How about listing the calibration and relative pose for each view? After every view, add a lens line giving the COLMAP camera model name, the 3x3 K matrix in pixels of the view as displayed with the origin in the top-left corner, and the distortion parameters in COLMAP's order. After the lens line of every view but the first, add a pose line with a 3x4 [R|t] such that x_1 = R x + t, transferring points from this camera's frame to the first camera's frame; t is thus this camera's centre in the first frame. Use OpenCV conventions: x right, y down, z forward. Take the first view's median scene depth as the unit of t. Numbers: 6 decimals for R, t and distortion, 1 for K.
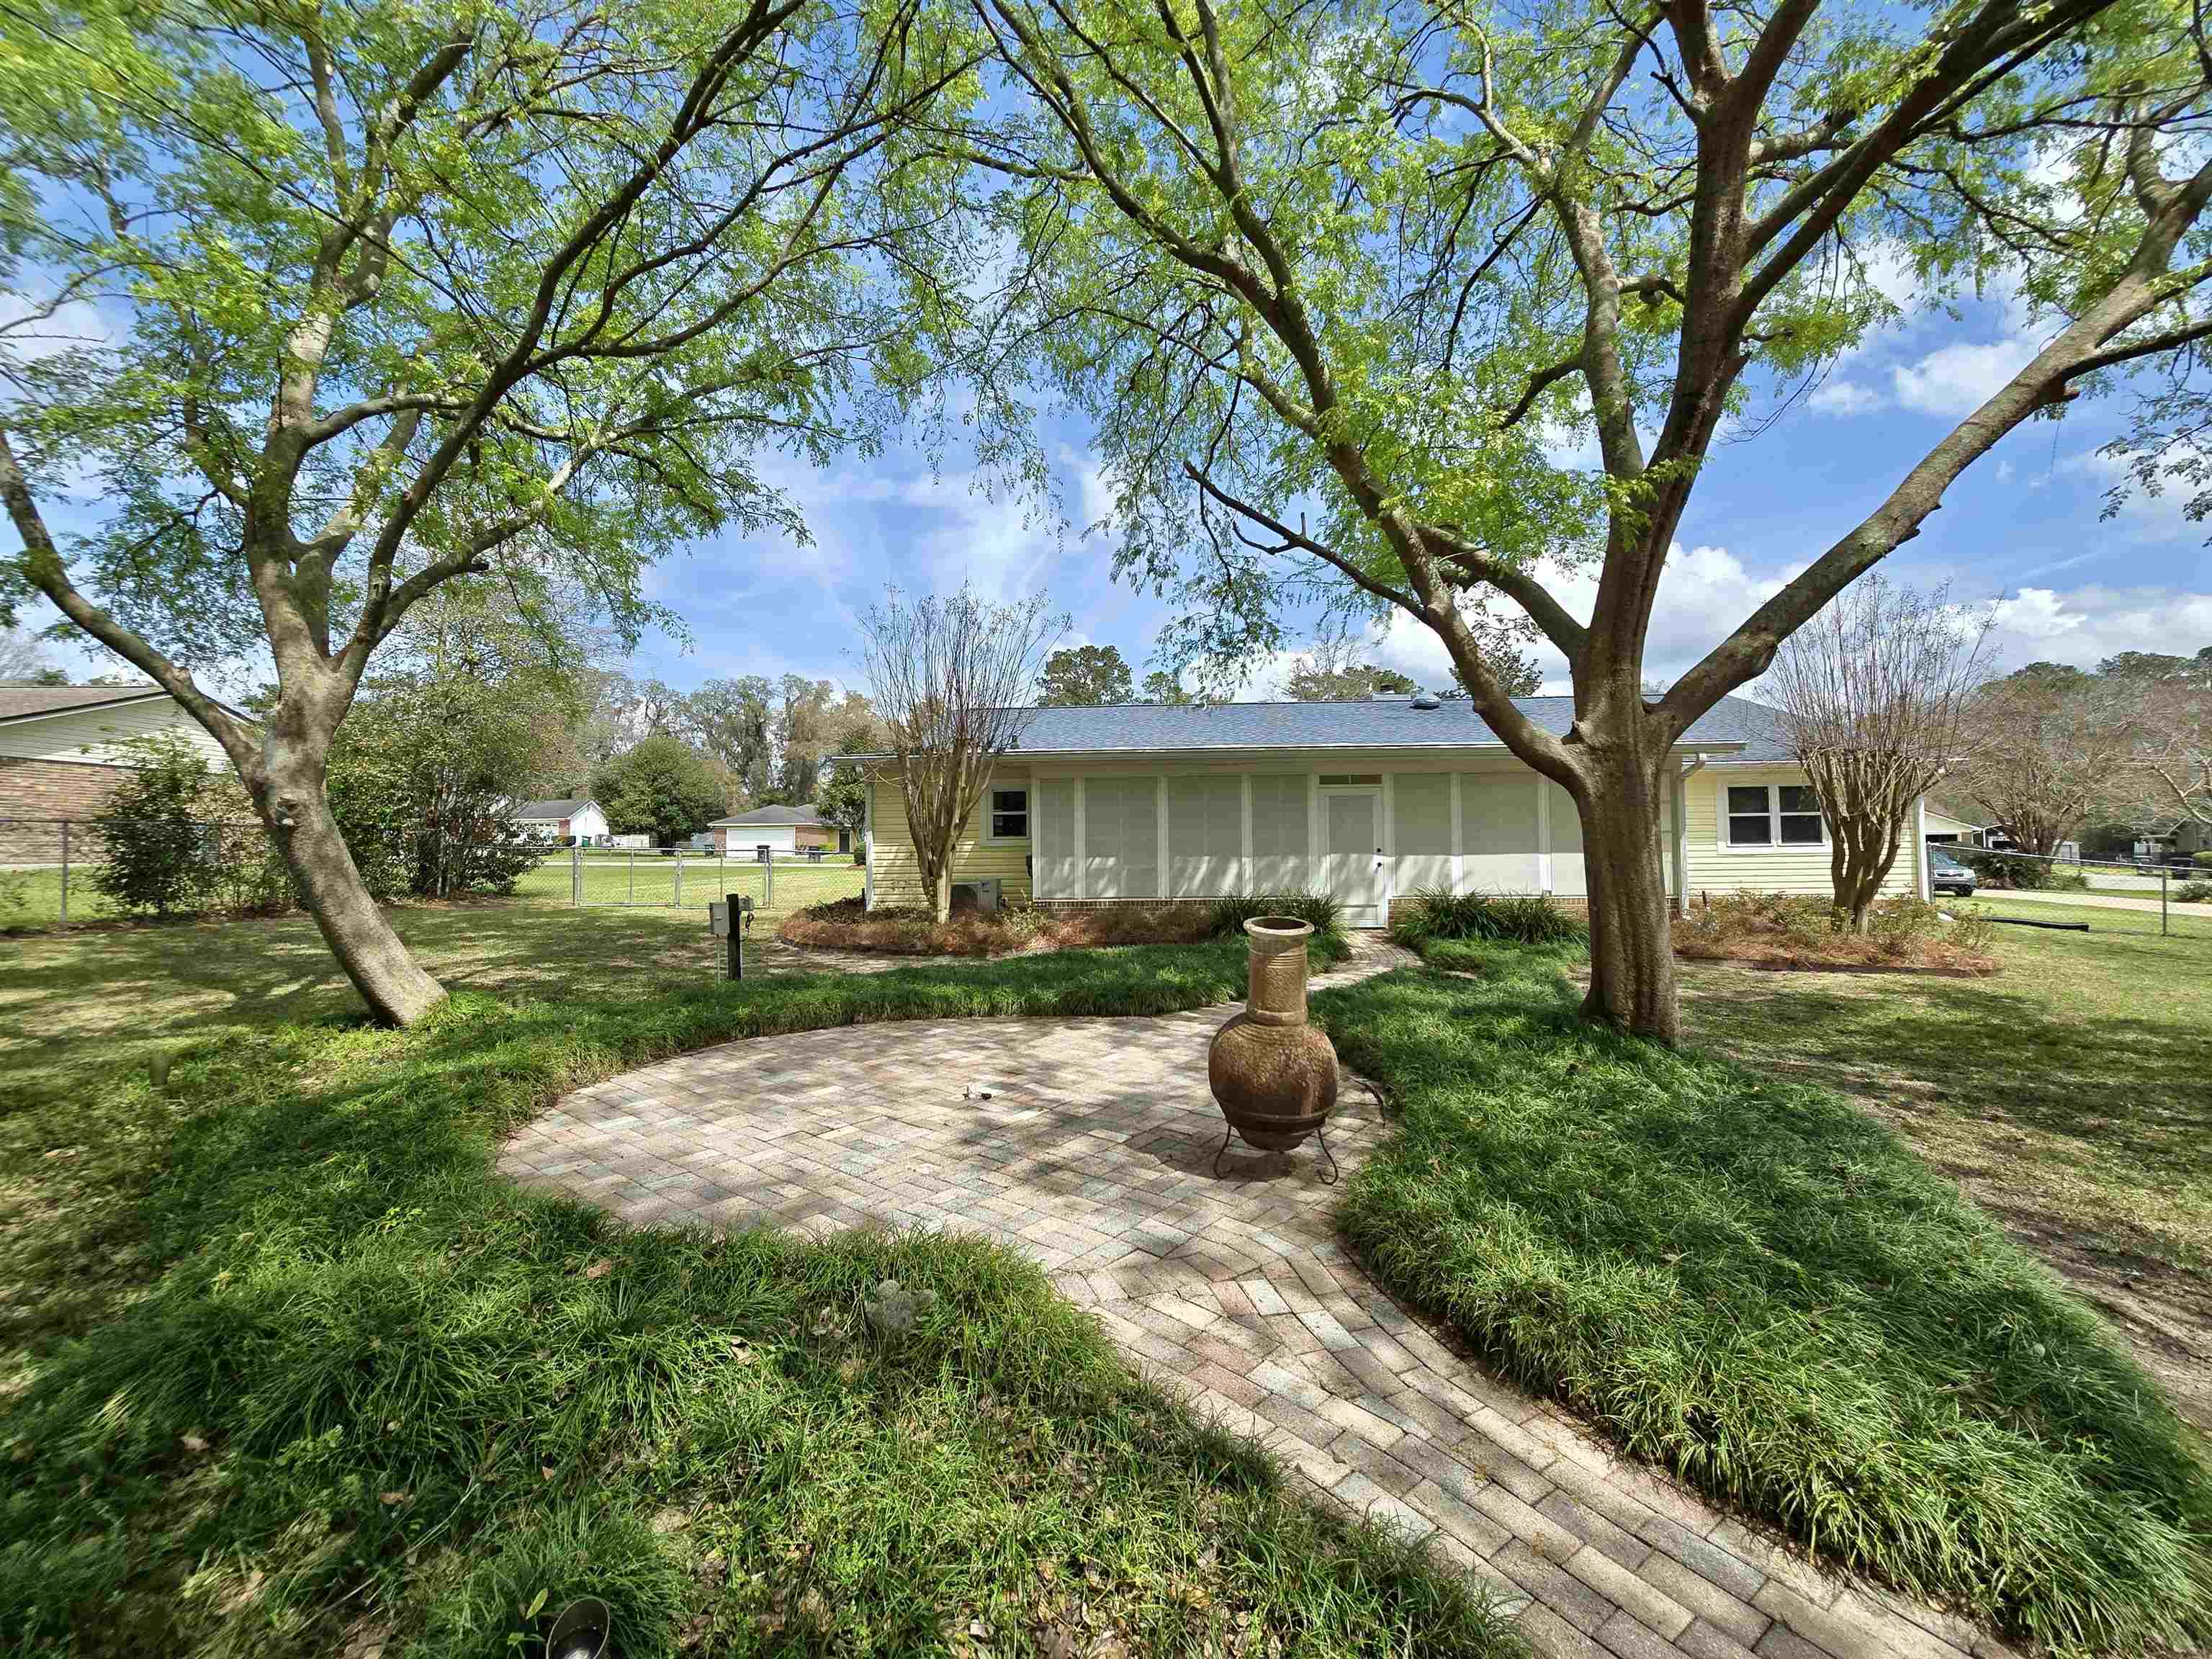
lens RADIAL K [[905.8, 0, 1102.7], [0, 905.8, 817.4], [0, 0, 1]] dist [-0.001173, 0.000792]
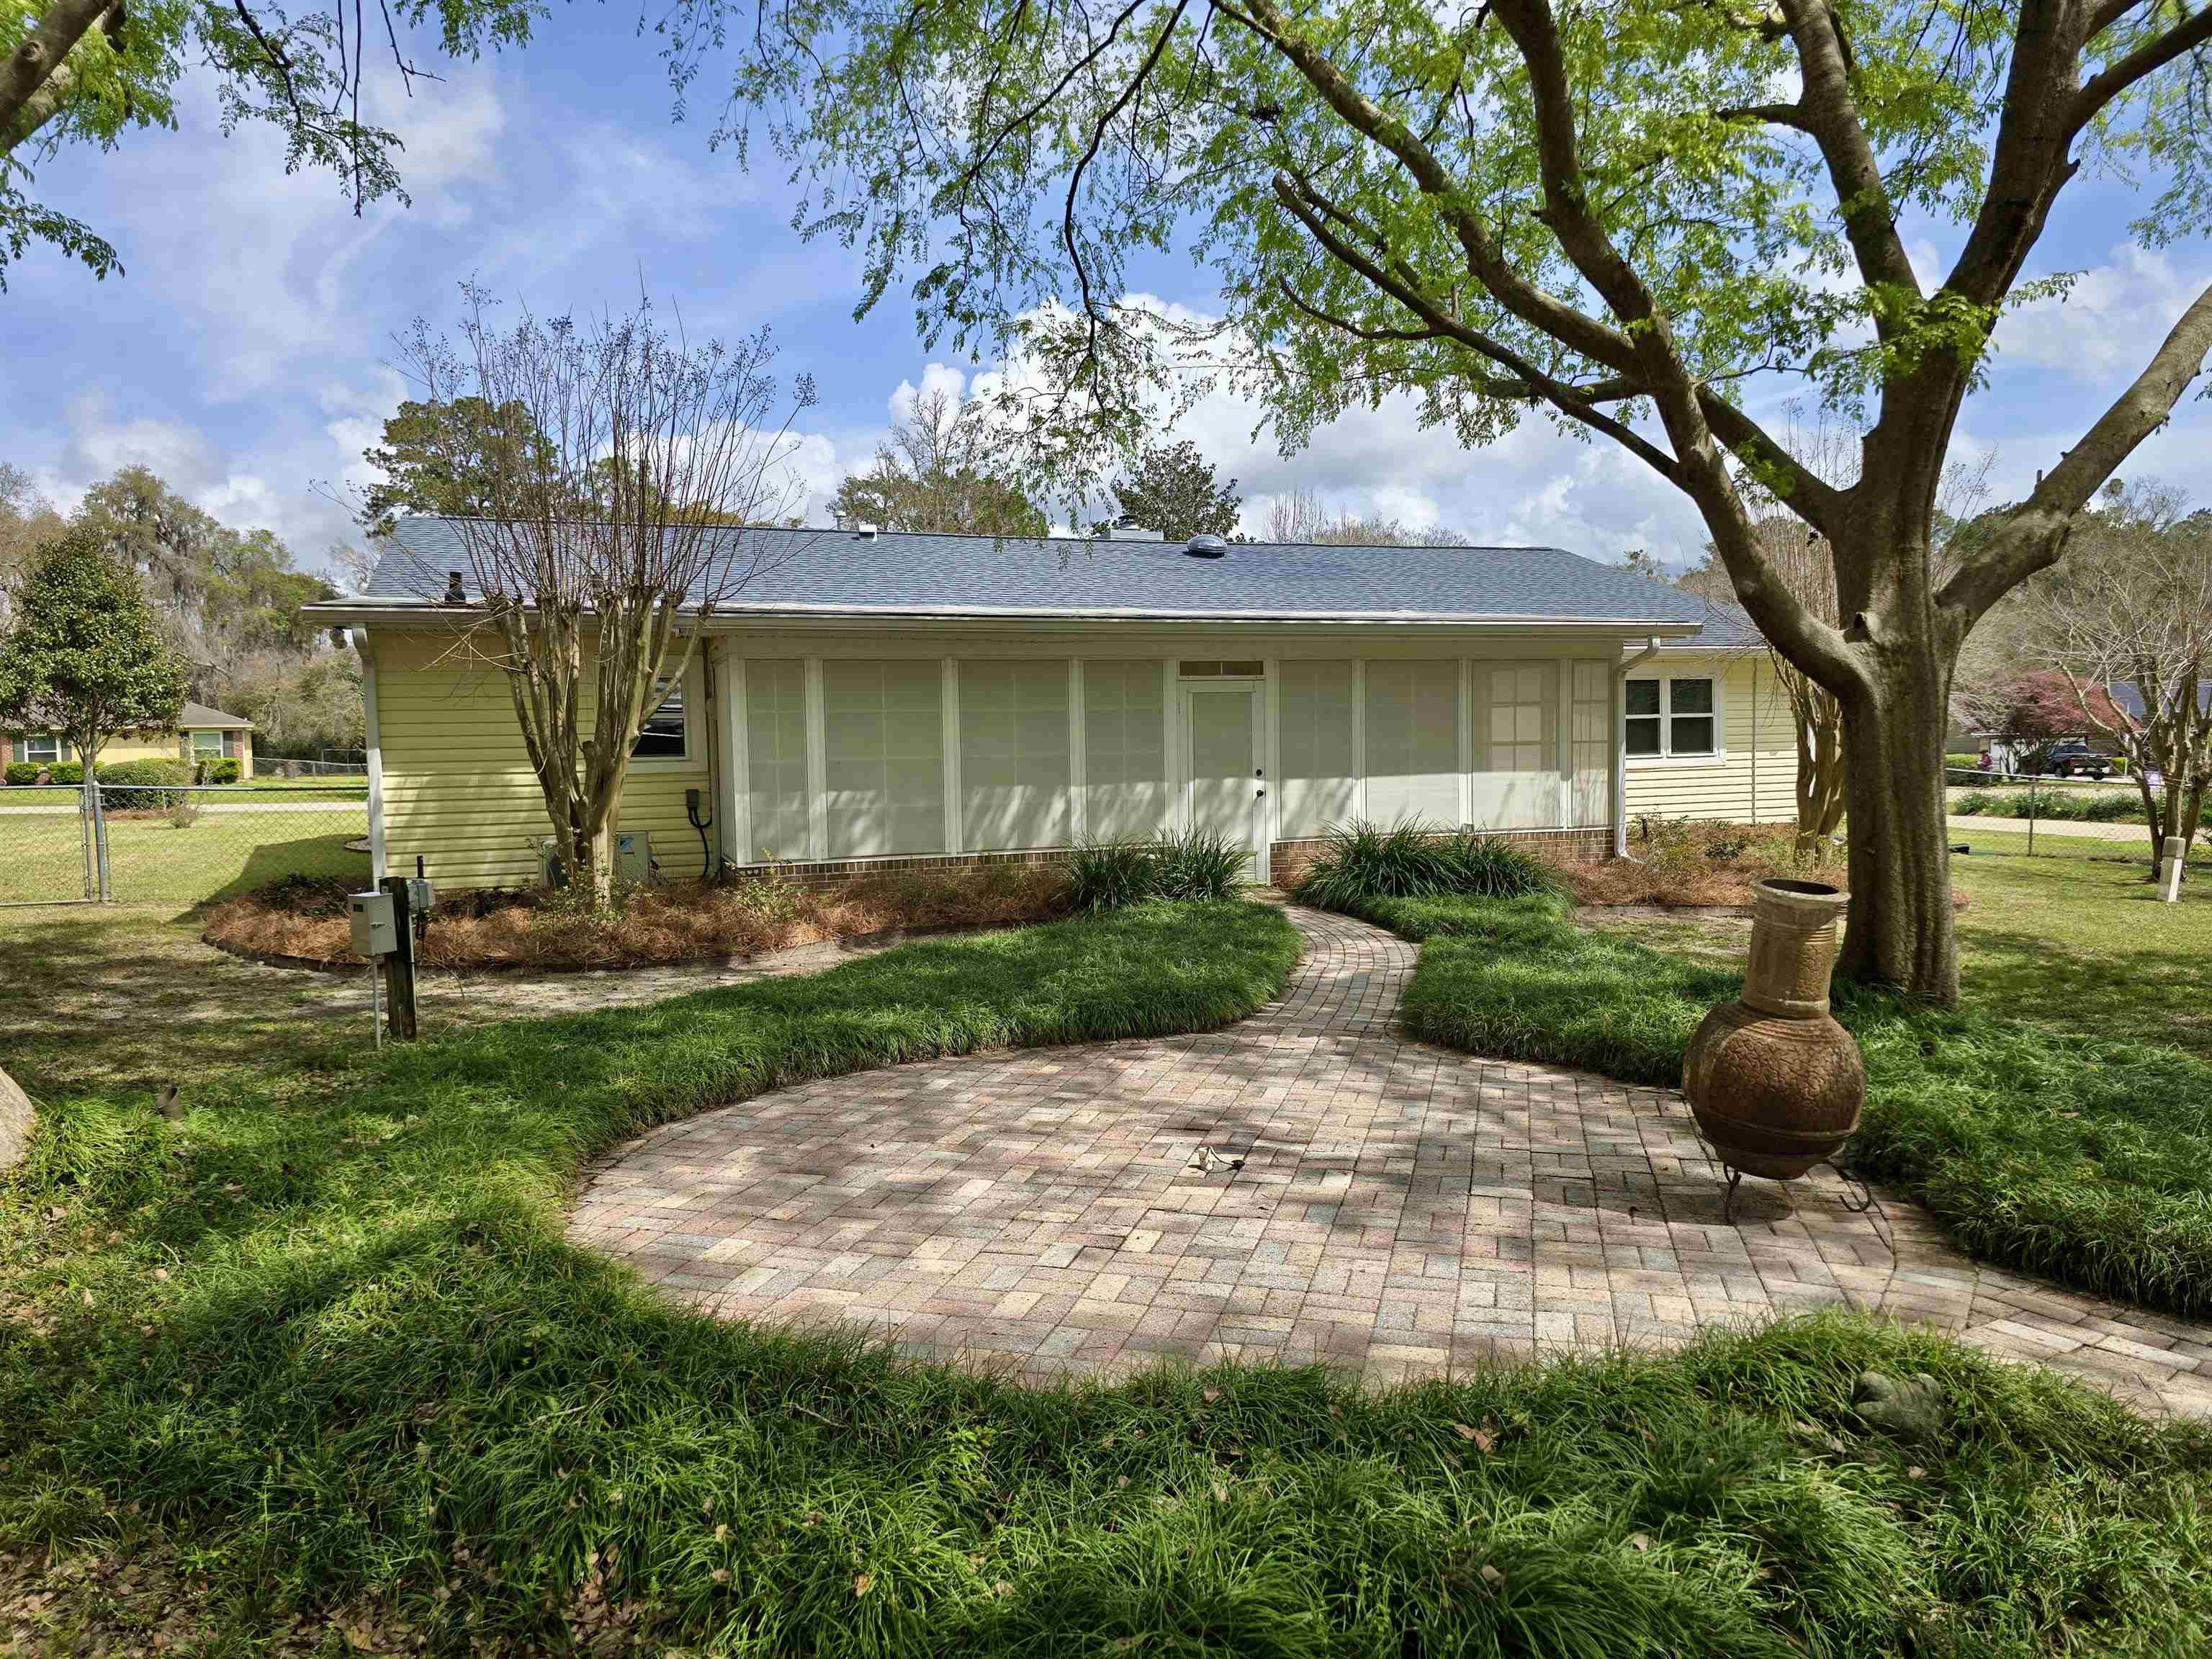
lens RADIAL K [[1484.3, 0, 1099.2], [0, 1484.3, 834.7], [0, 0, 1]] dist [0.026961, -0.015895]
pose [[0.921726, -0.030056, 0.386676, -0.370353], [-0.002038, 0.996604, 0.082322, -0.012692], [-0.387837, -0.076666, 0.918534, 0.035332]]
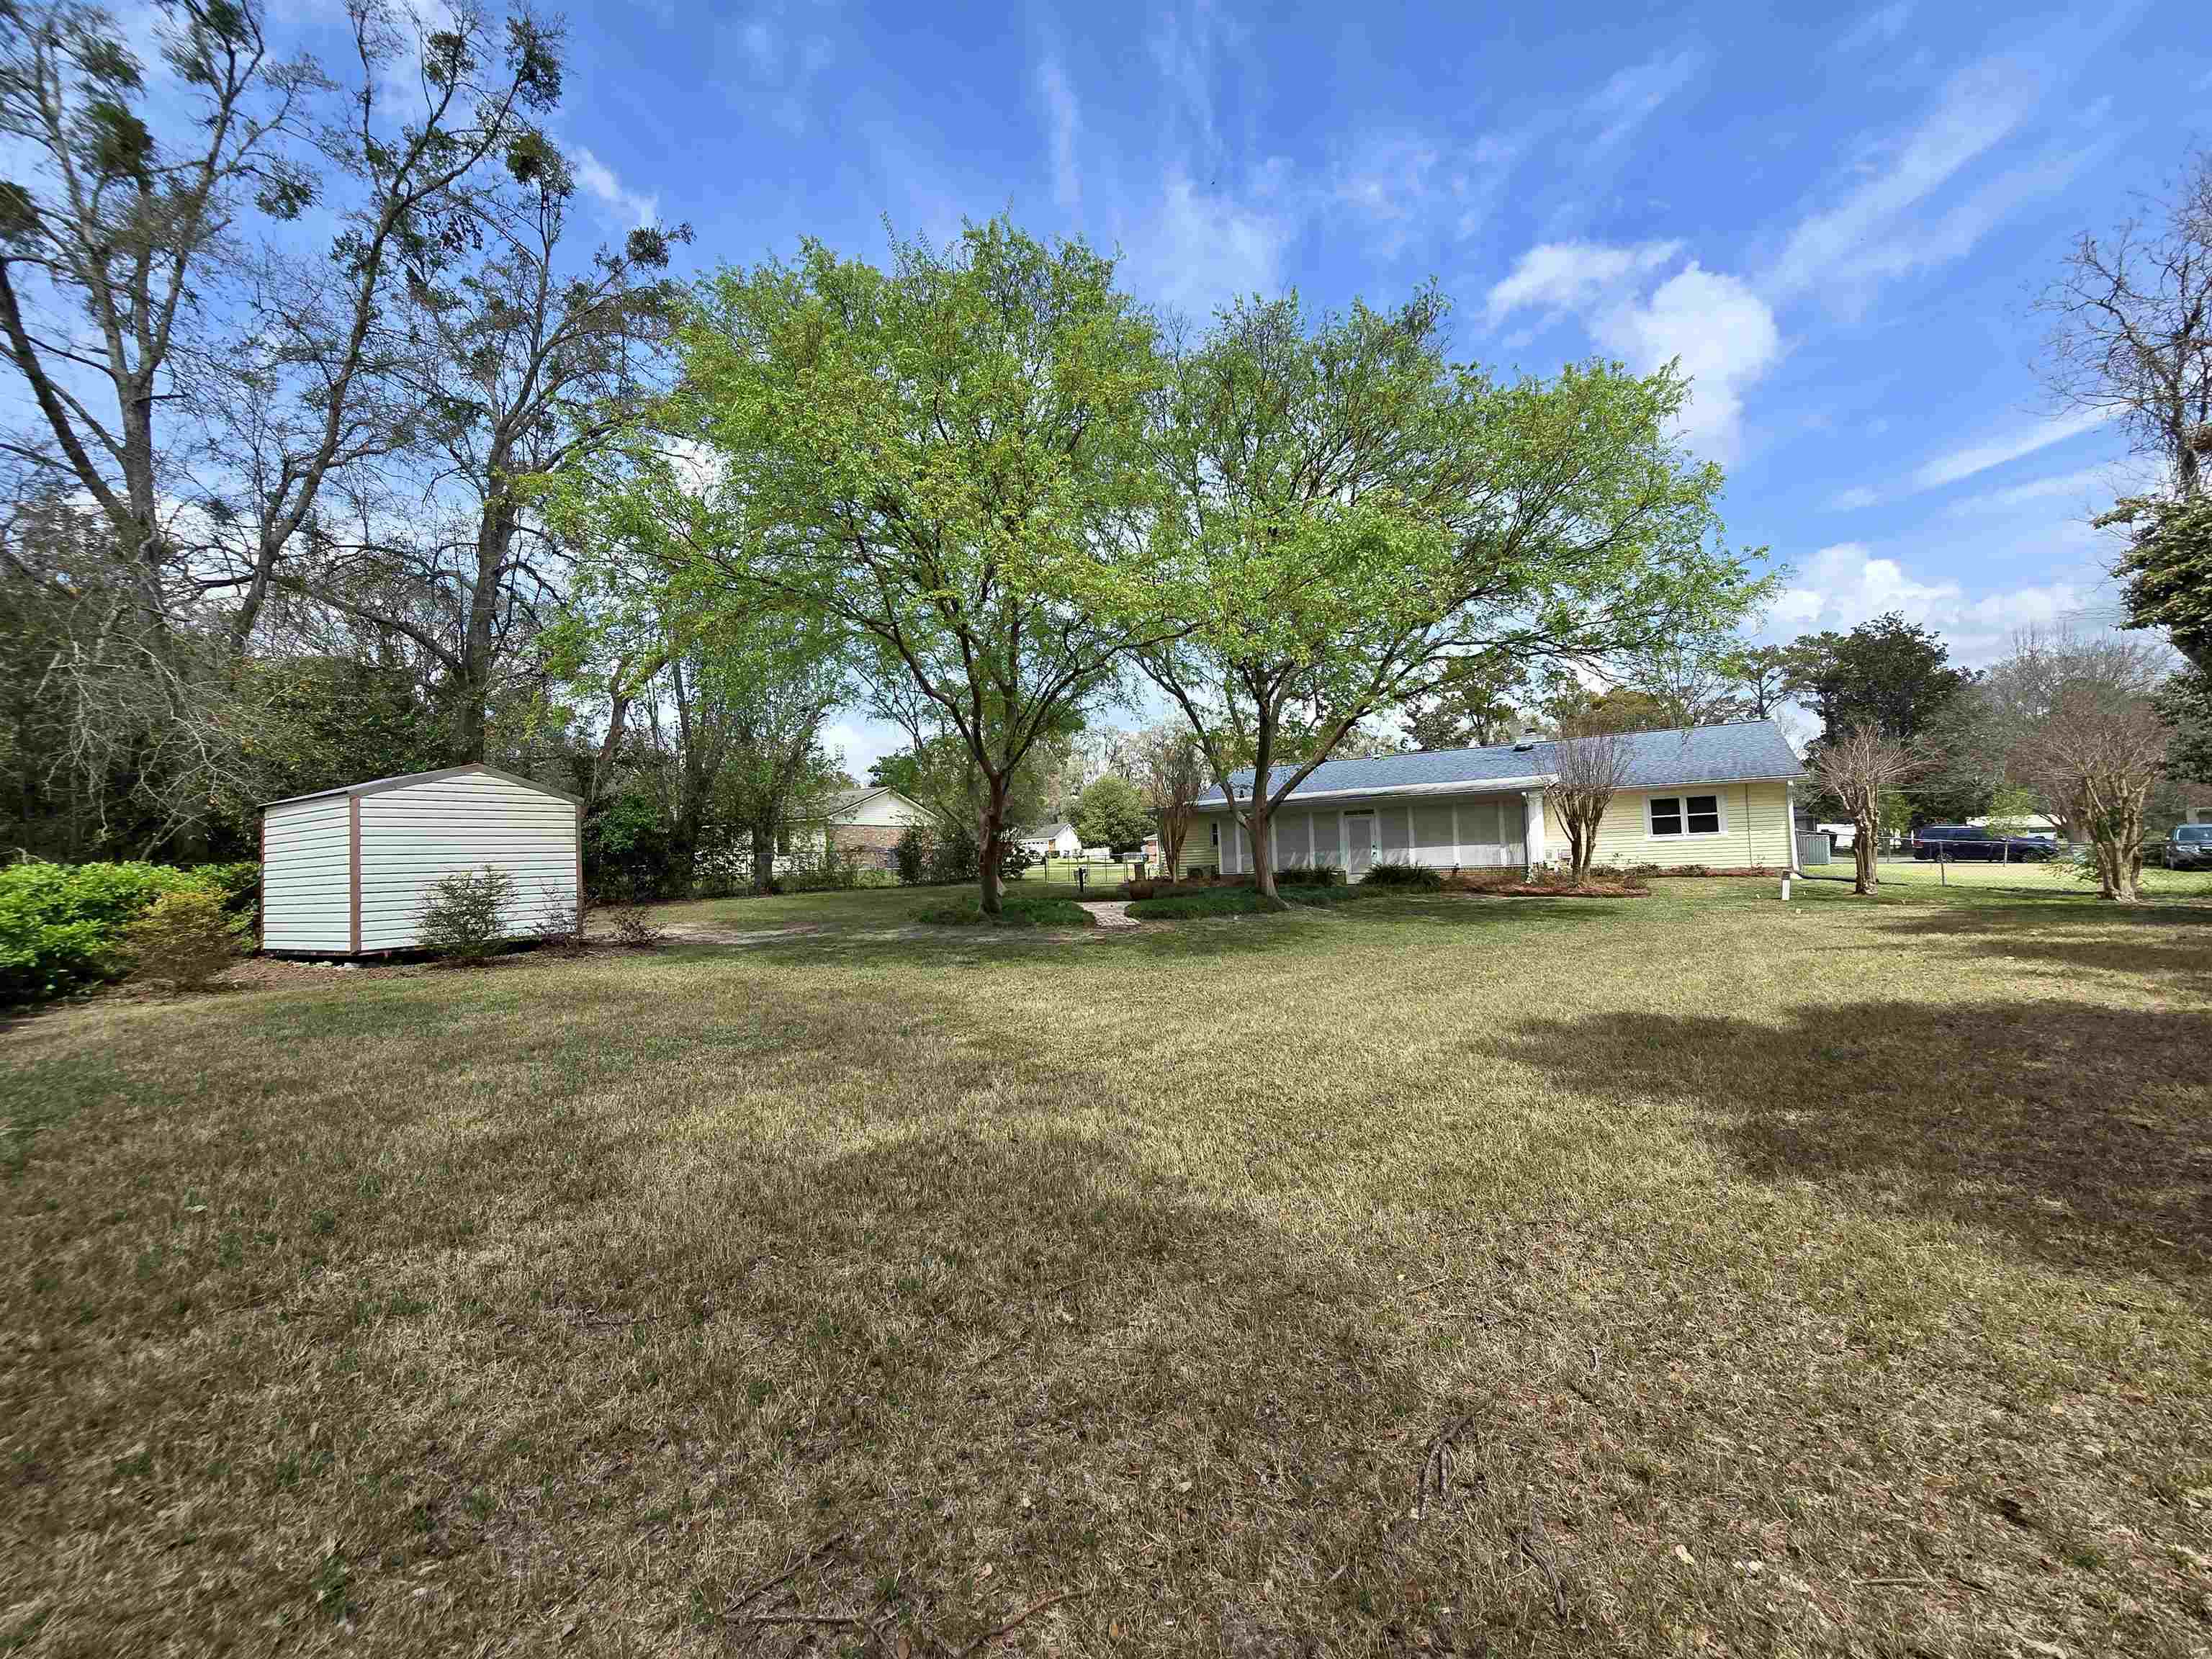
lens RADIAL K [[905.8, 0, 1101.5], [0, 905.8, 829.2], [0, 0, 1]] dist [-0.001173, 0.000792]
pose [[0.881899, -0.039423, -0.469787, 1.132801], [0.042593, 0.999085, -0.003882, -0.031686], [0.469510, -0.016586, 0.882771, -1.715167]]
